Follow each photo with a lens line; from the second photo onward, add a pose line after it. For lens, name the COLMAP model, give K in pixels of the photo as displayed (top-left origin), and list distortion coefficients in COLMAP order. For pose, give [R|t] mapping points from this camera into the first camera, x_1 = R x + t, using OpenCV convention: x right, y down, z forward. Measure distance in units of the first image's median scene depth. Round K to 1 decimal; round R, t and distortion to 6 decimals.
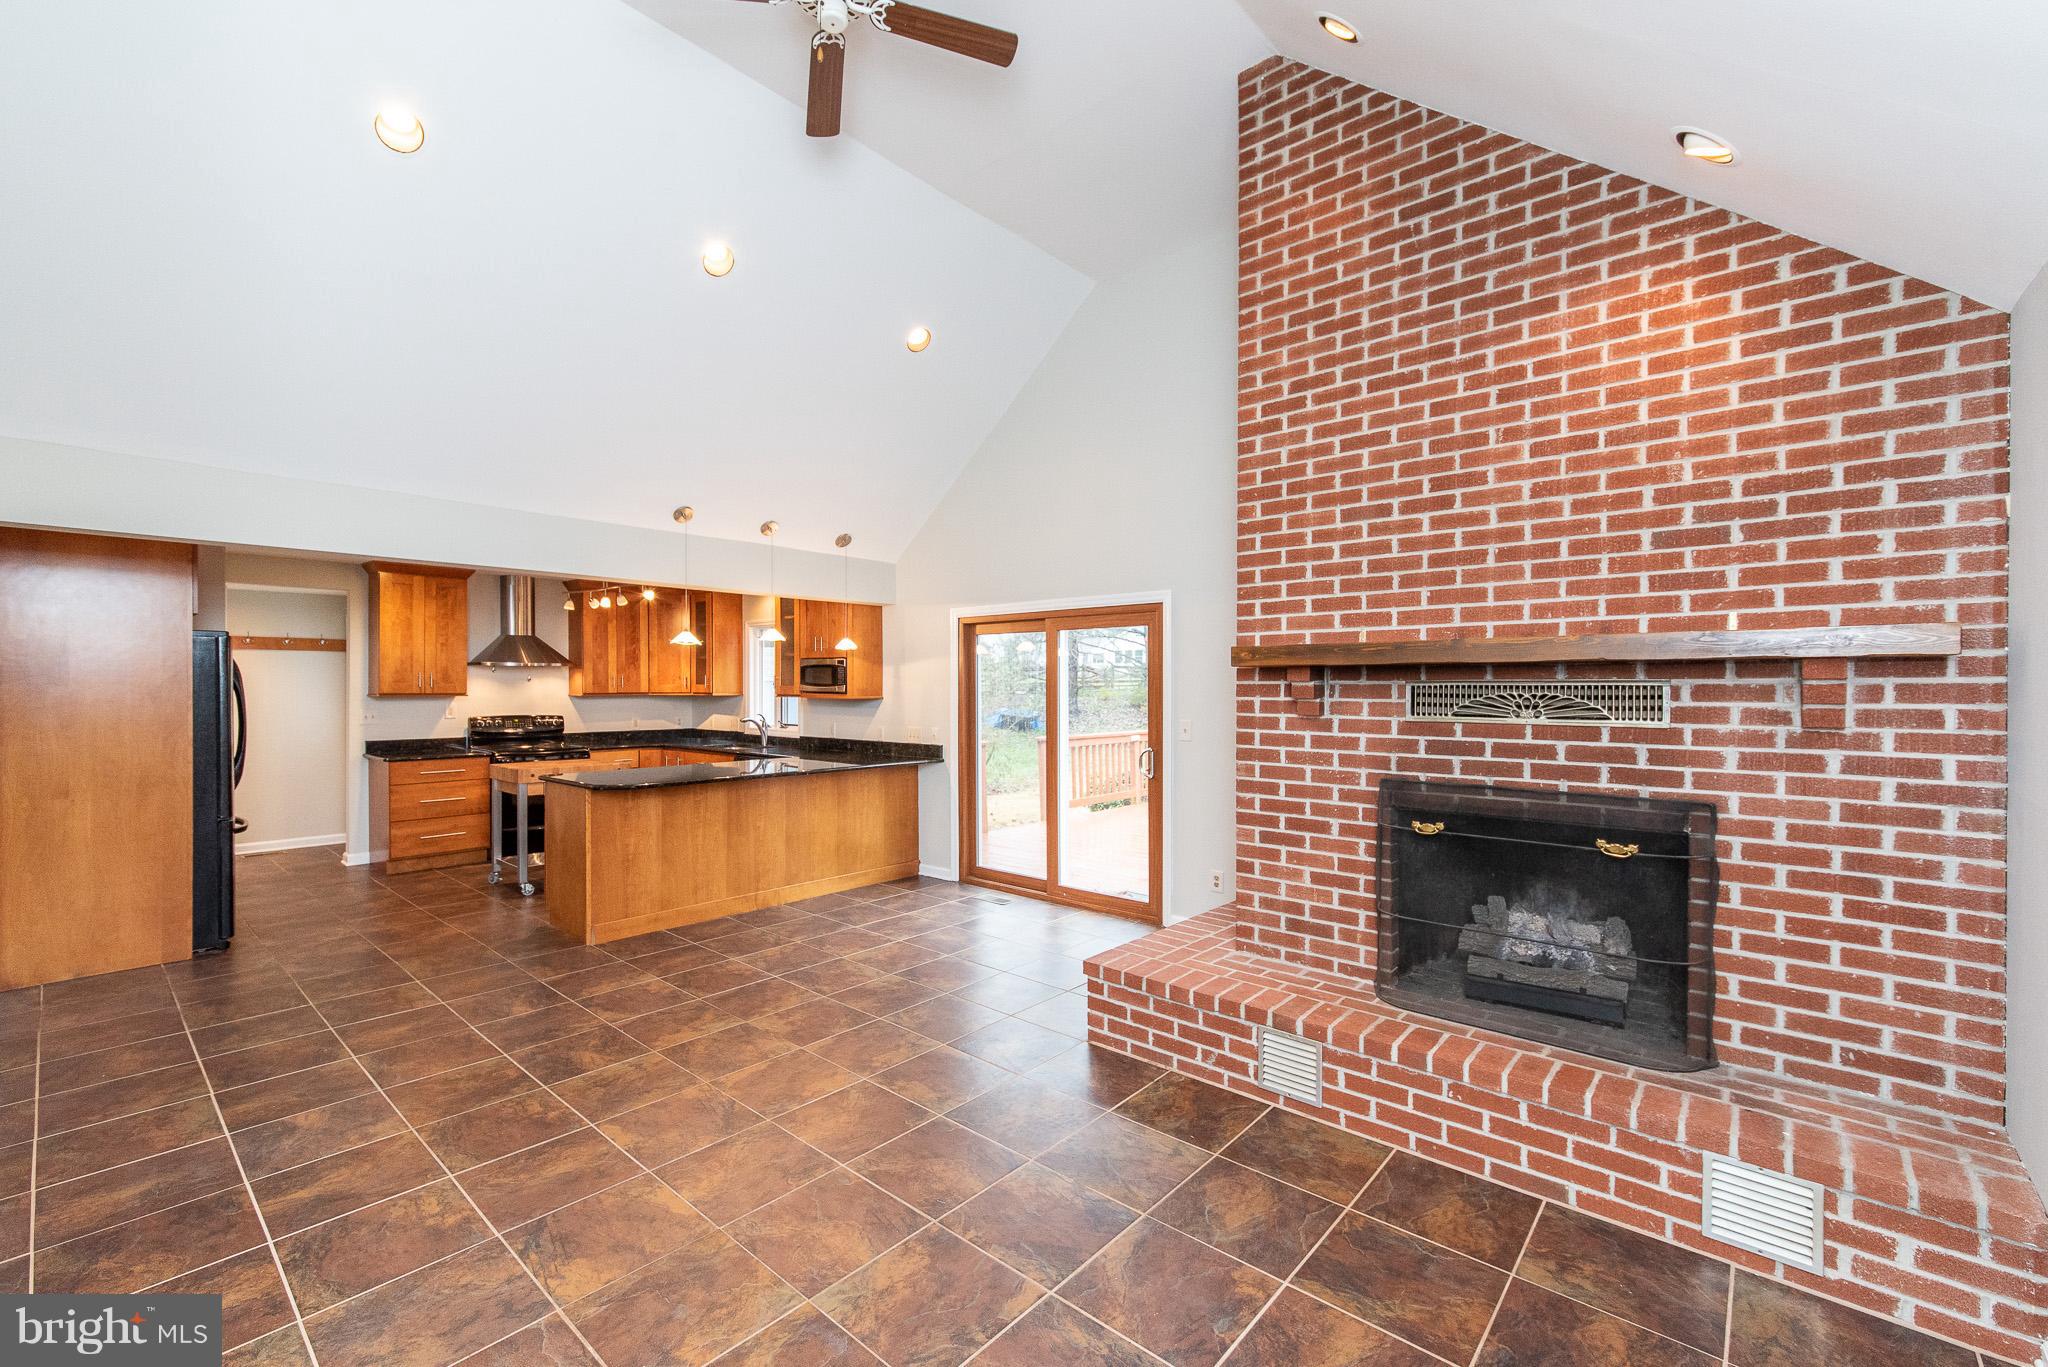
lens RADIAL K [[875.3, 0, 1033.6], [0, 875.3, 690.6], [0, 0, 1]] dist [-0.003167, -0.000443]
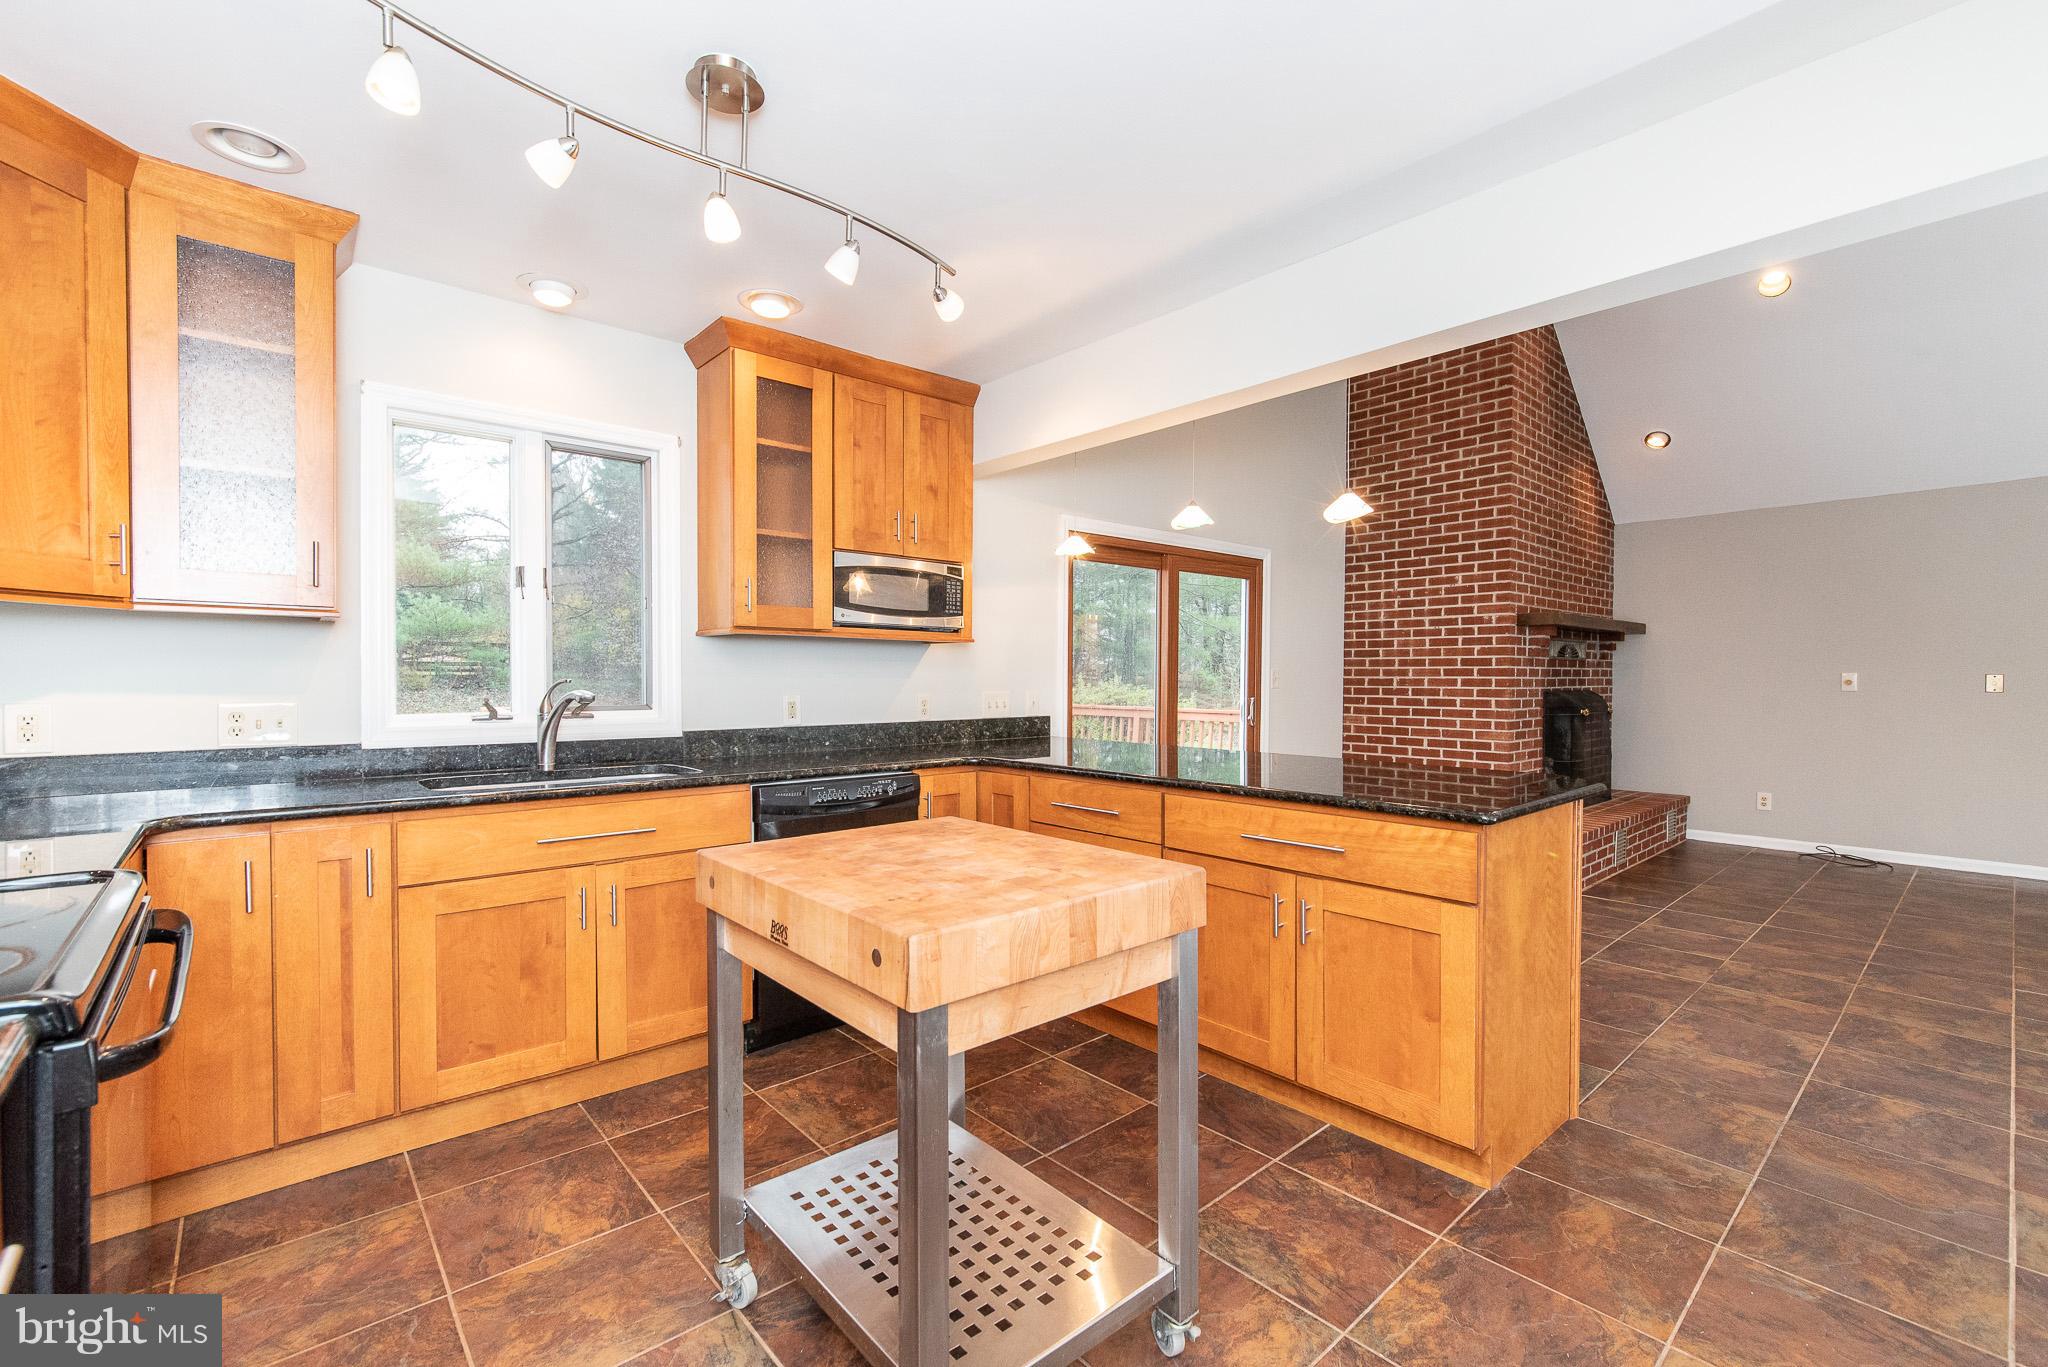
lens RADIAL K [[883.0, 0, 1036.5], [0, 883.0, 693.4], [0, 0, 1]] dist [-0.001753, 0.004523]
pose [[0.112709, -0.021401, 0.993398, -0.962372], [0.004084, 0.999770, 0.021074, 0.039148], [-0.993620, 0.001682, 0.112771, 1.159244]]
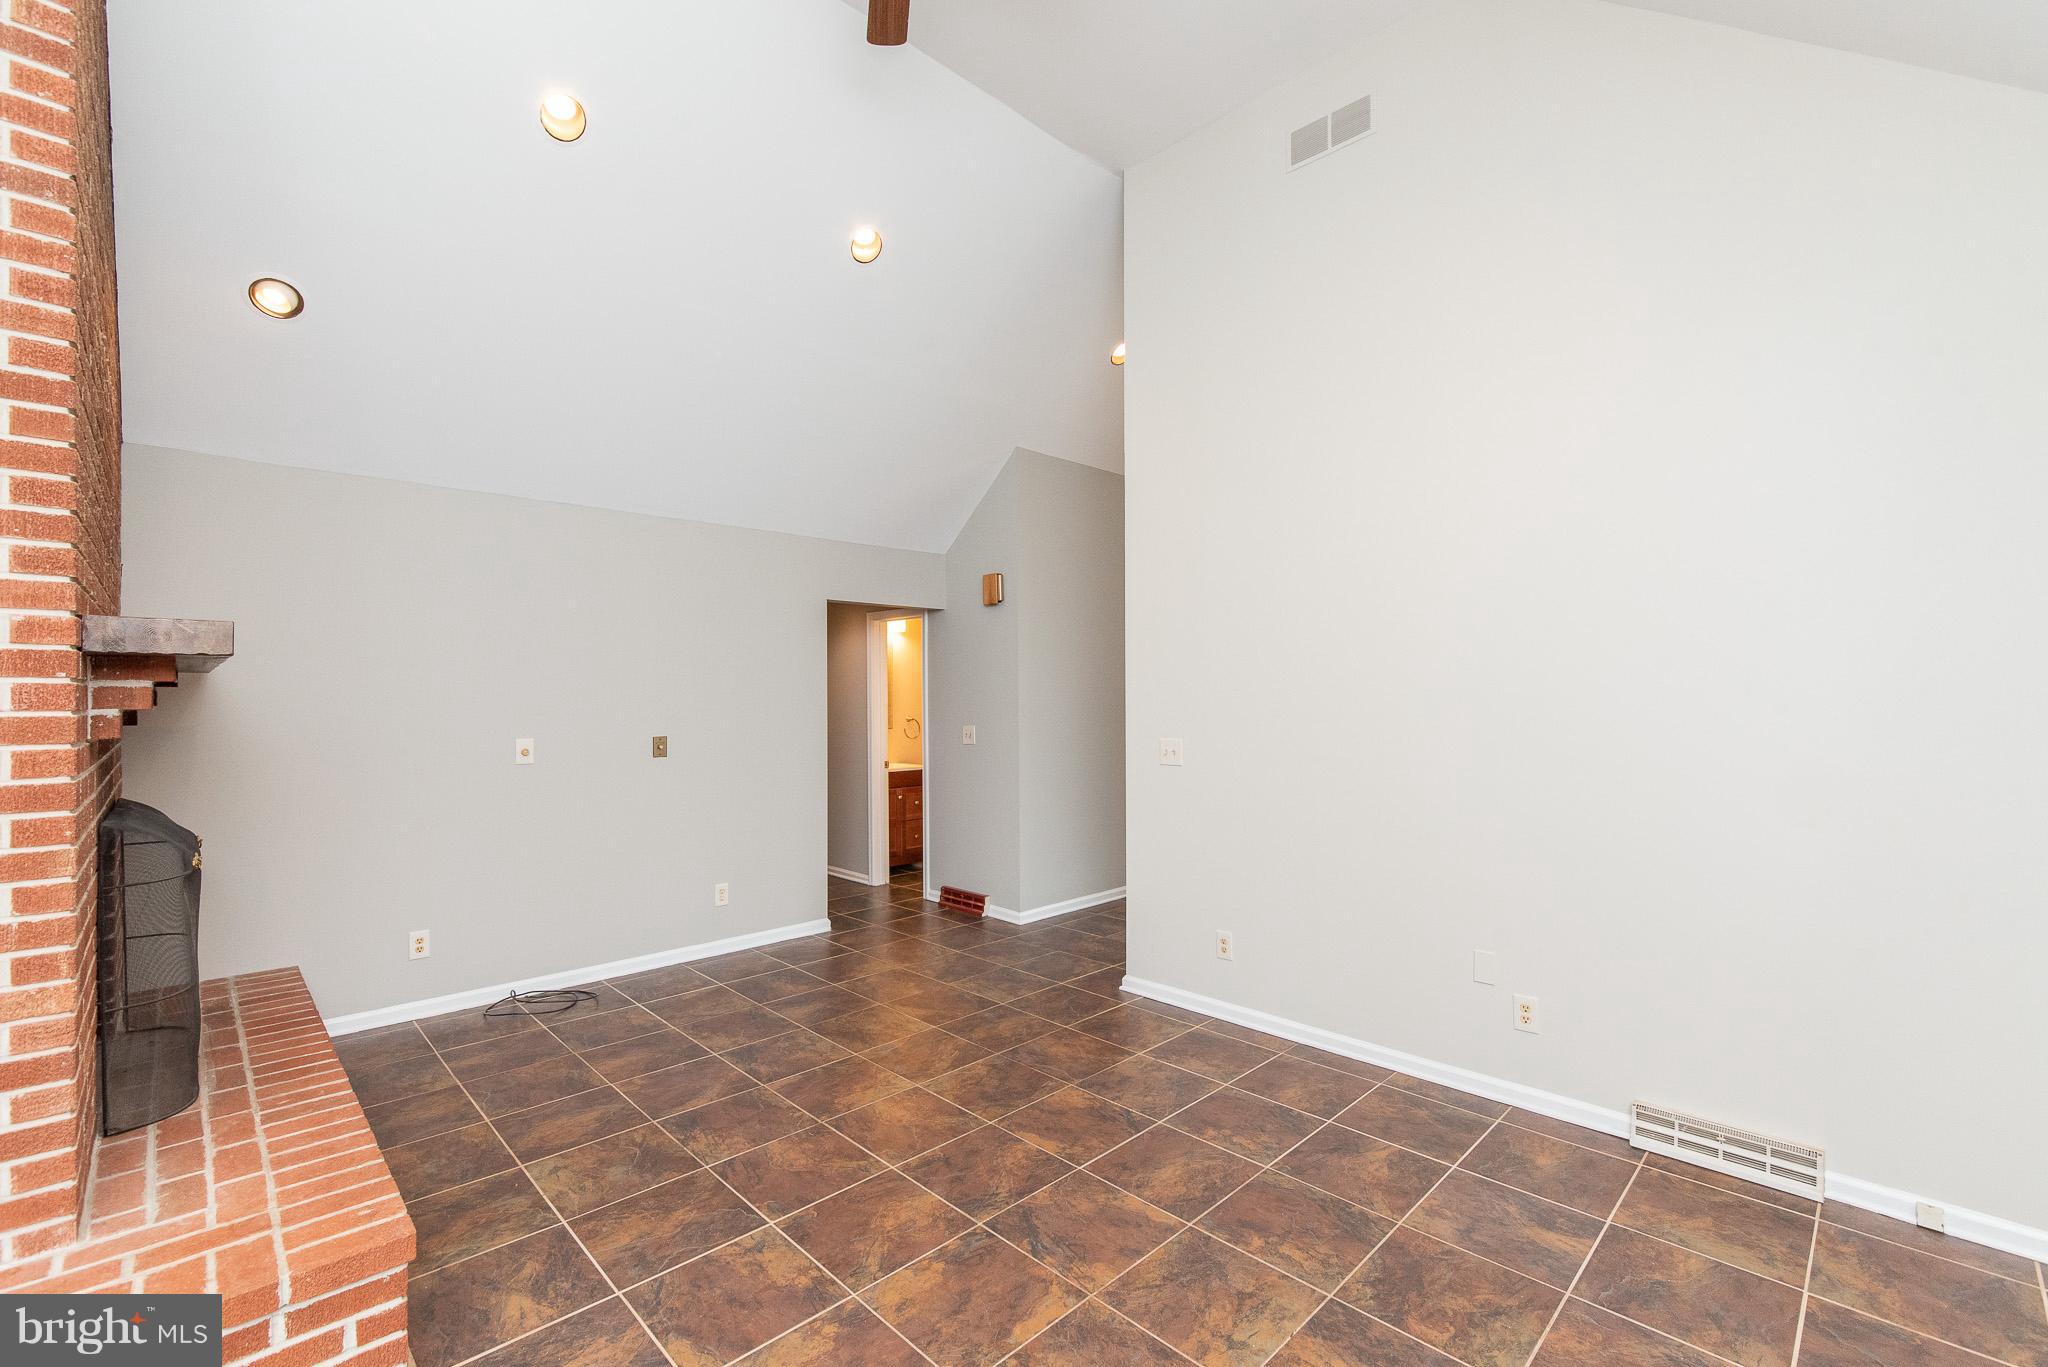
lens RADIAL K [[875.3, 0, 1033.6], [0, 875.3, 690.6], [0, 0, 1]] dist [-0.003167, -0.000443]
pose [[-0.997137, 0.002576, 0.075571, -0.235175], [0.002467, 0.999996, -0.001539, -0.002676], [-0.075575, -0.001348, -0.997139, 1.023201]]
